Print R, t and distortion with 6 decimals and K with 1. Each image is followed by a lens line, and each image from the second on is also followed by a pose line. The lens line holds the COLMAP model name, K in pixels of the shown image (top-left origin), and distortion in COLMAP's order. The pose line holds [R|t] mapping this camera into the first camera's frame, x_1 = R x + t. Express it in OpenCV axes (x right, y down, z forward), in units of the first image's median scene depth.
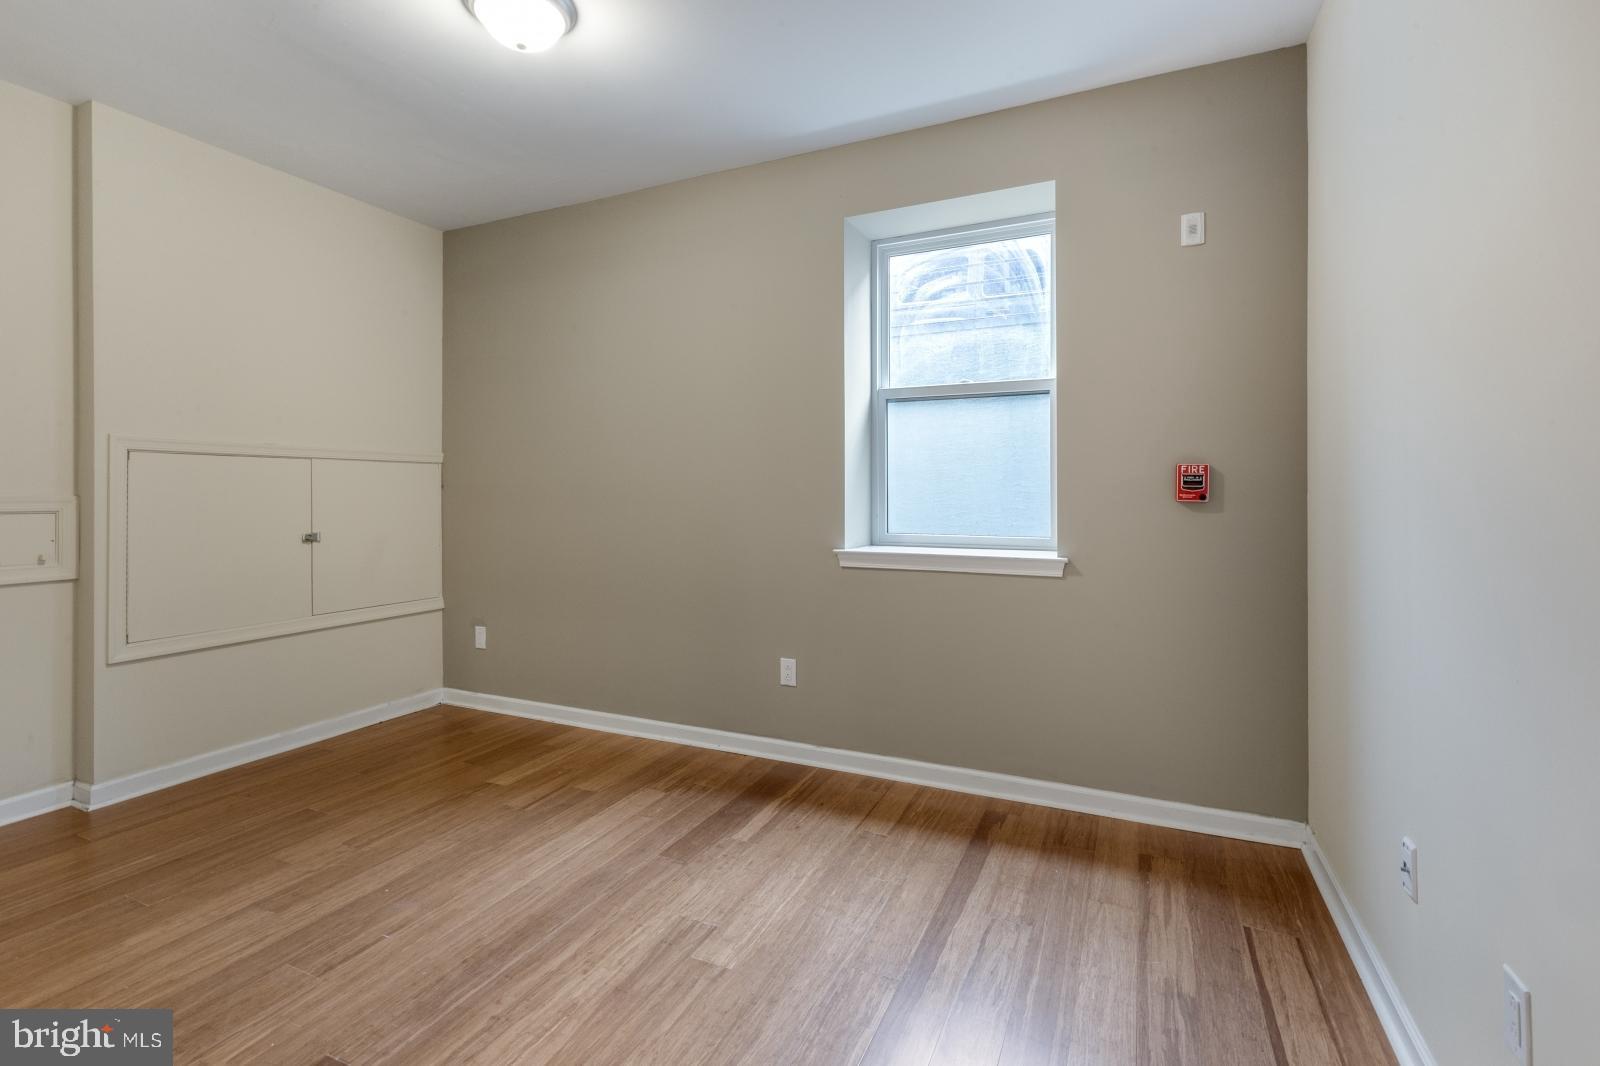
lens RADIAL K [[744.3, 0, 812.2], [0, 744.3, 493.5], [0, 0, 1]] dist [0.003794, -0.002172]
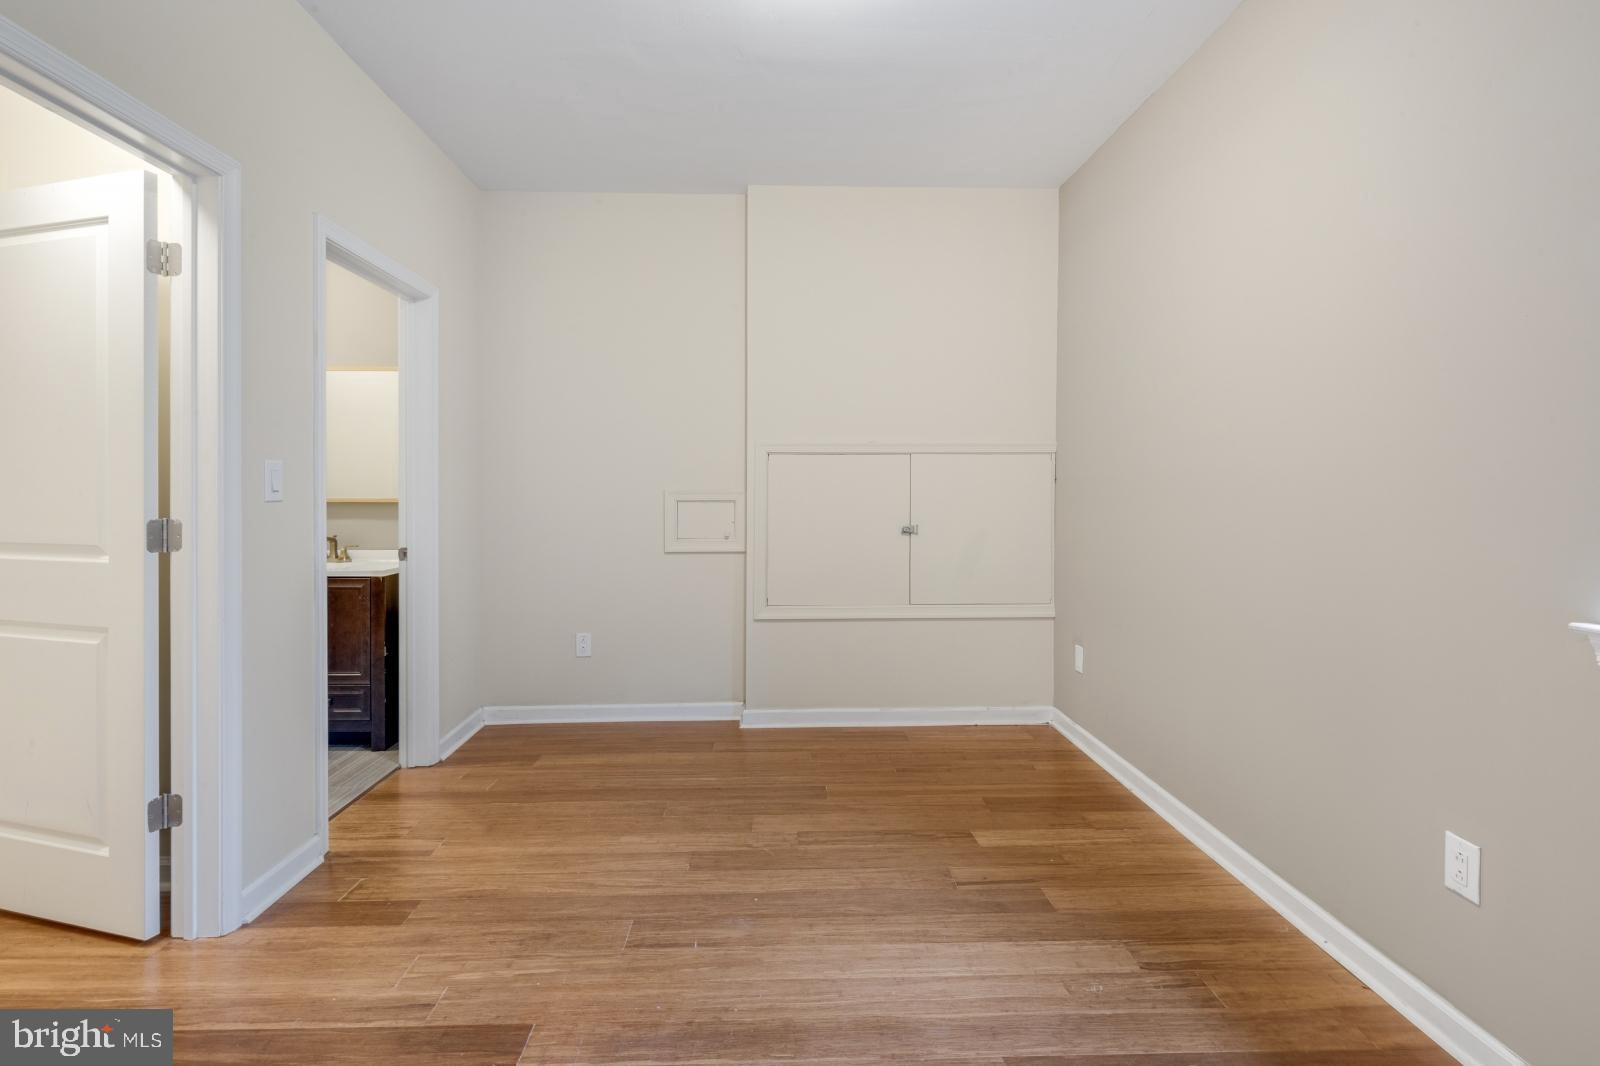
lens RADIAL K [[744.3, 0, 791.4], [0, 744.3, 499.3], [0, 0, 1]] dist [0.003794, -0.002172]
pose [[0.432864, 0.014141, -0.901348, 0.277623], [-0.000671, 0.999882, 0.015365, -0.000440], [0.901459, -0.006046, 0.432823, 0.557960]]
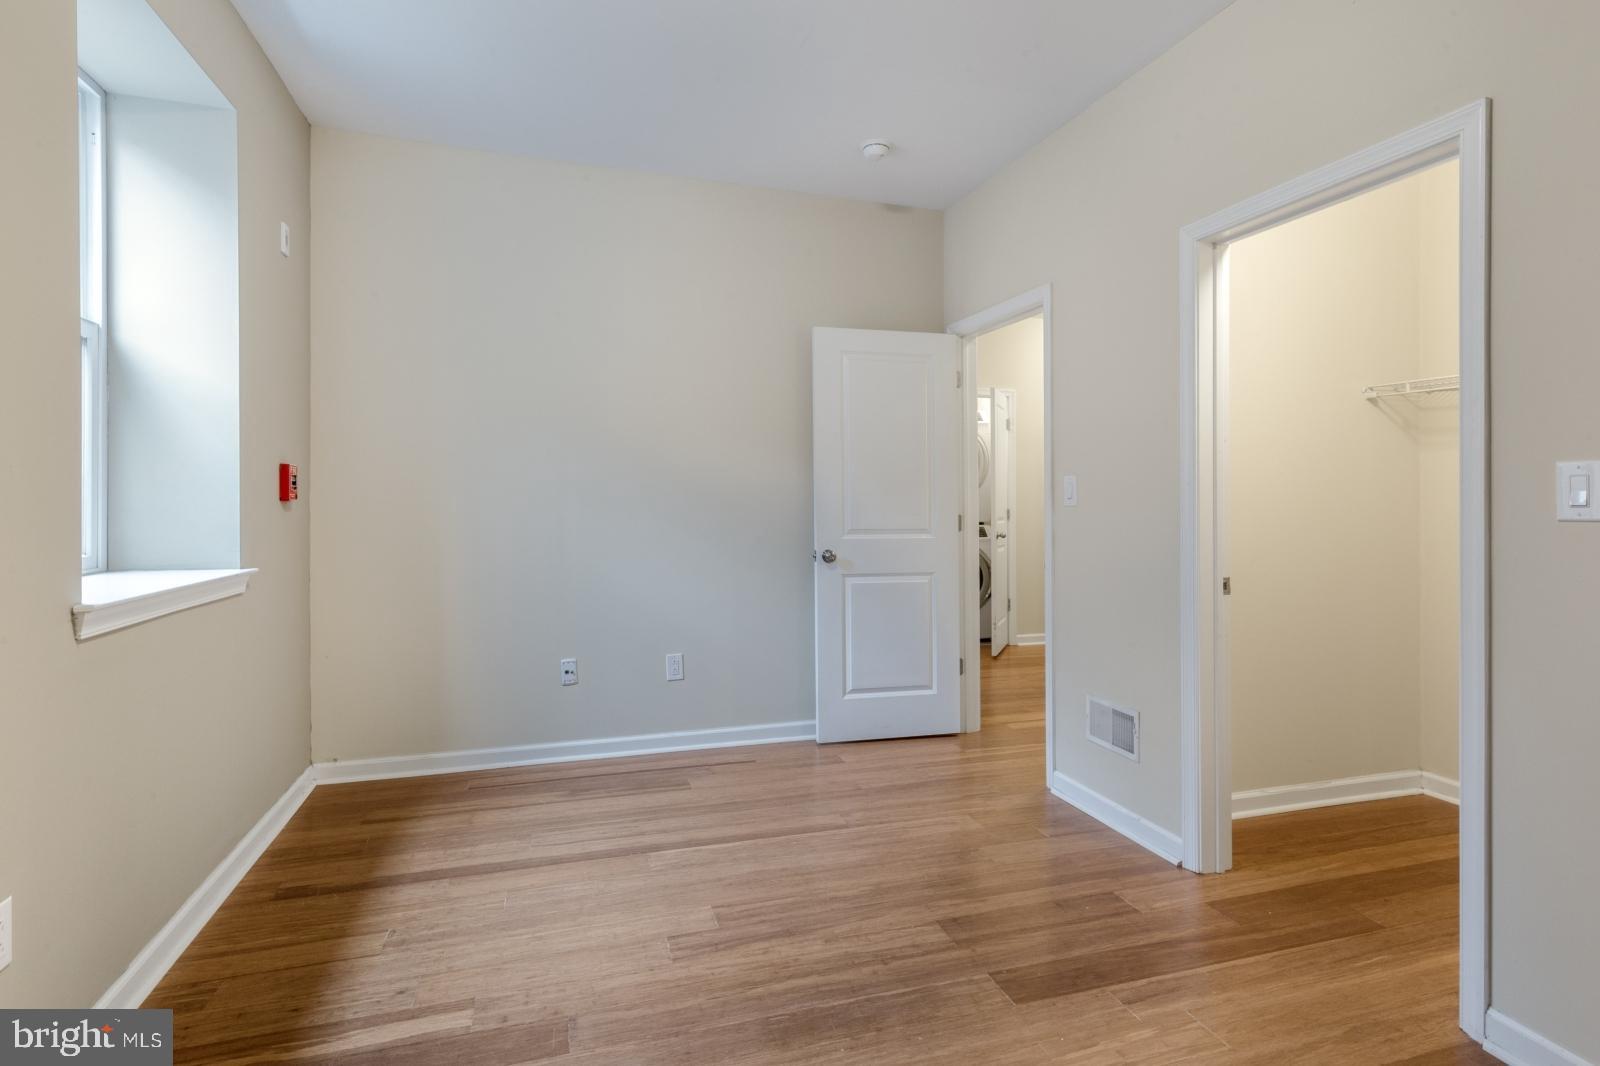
lens RADIAL K [[744.3, 0, 773.2], [0, 744.3, 507.6], [0, 0, 1]] dist [0.003794, -0.002172]
pose [[-0.639193, -0.008594, 0.768998, -0.804226], [-0.008693, 0.999954, 0.003949, 0.007176], [-0.768997, -0.004161, -0.639239, 1.263260]]
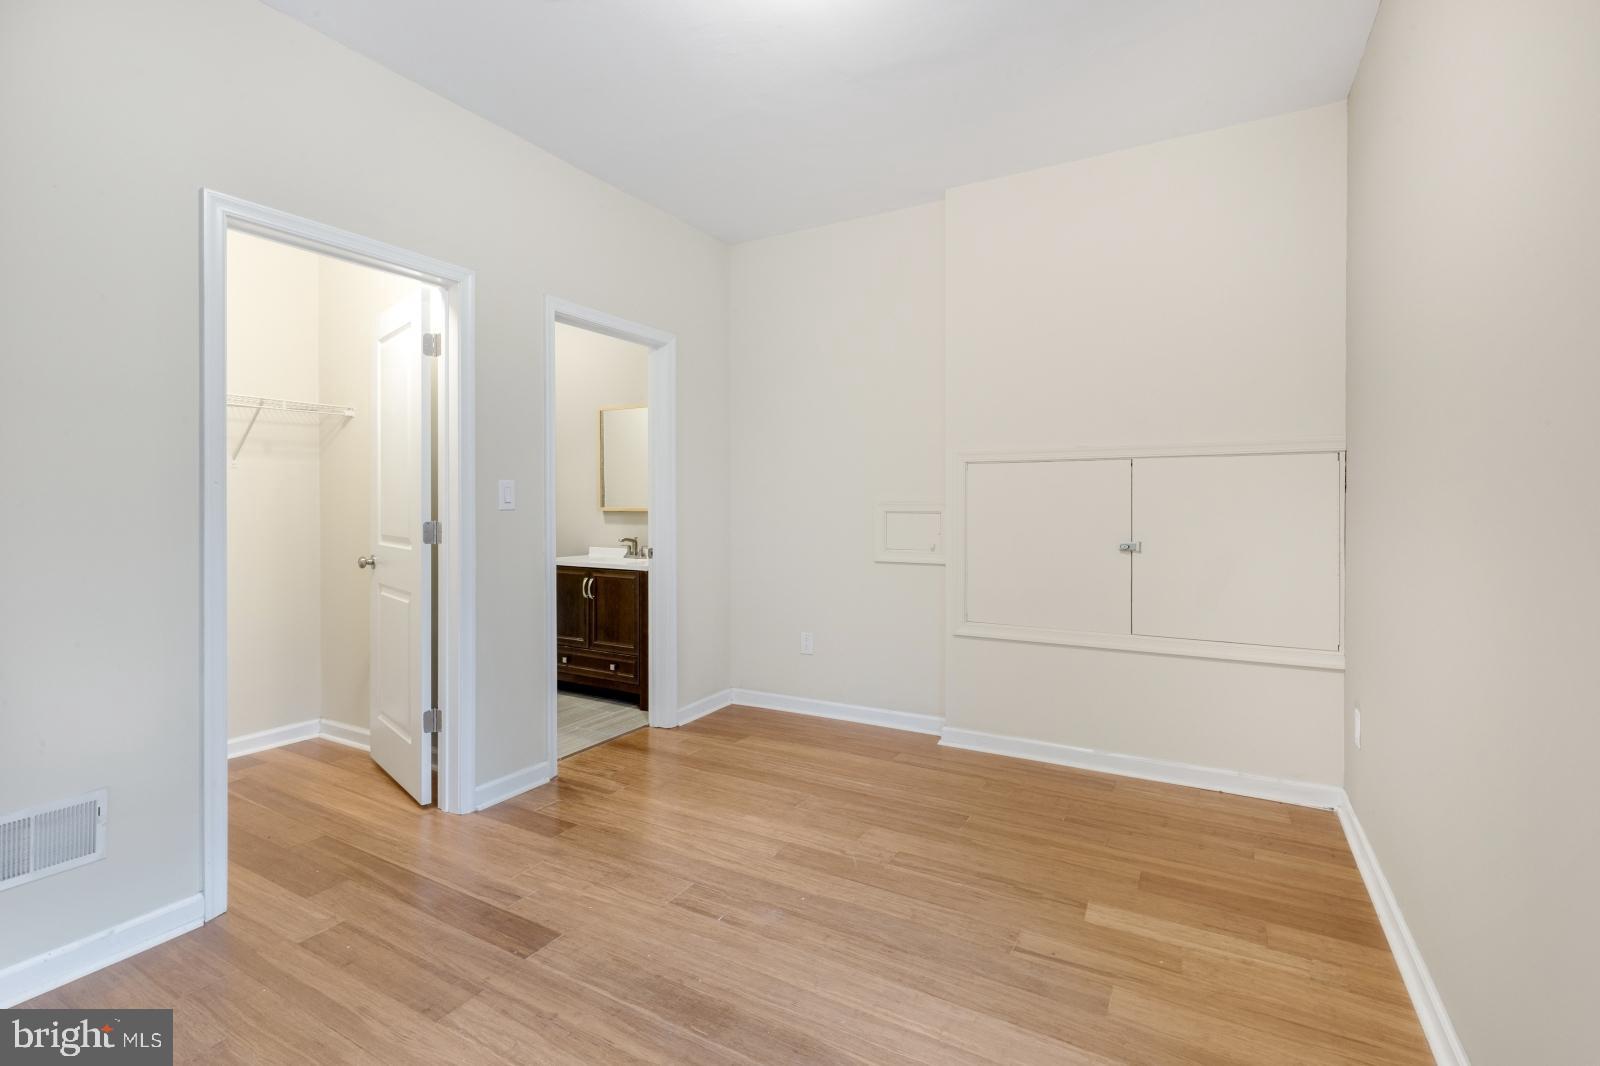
lens RADIAL K [[744.3, 0, 797.0], [0, 744.3, 504.0], [0, 0, 1]] dist [0.003794, -0.002172]
pose [[-0.112460, 0.007166, -0.993630, 0.367566], [0.002858, 0.999972, 0.006889, -0.000301], [0.993652, -0.002065, -0.112477, 0.983889]]
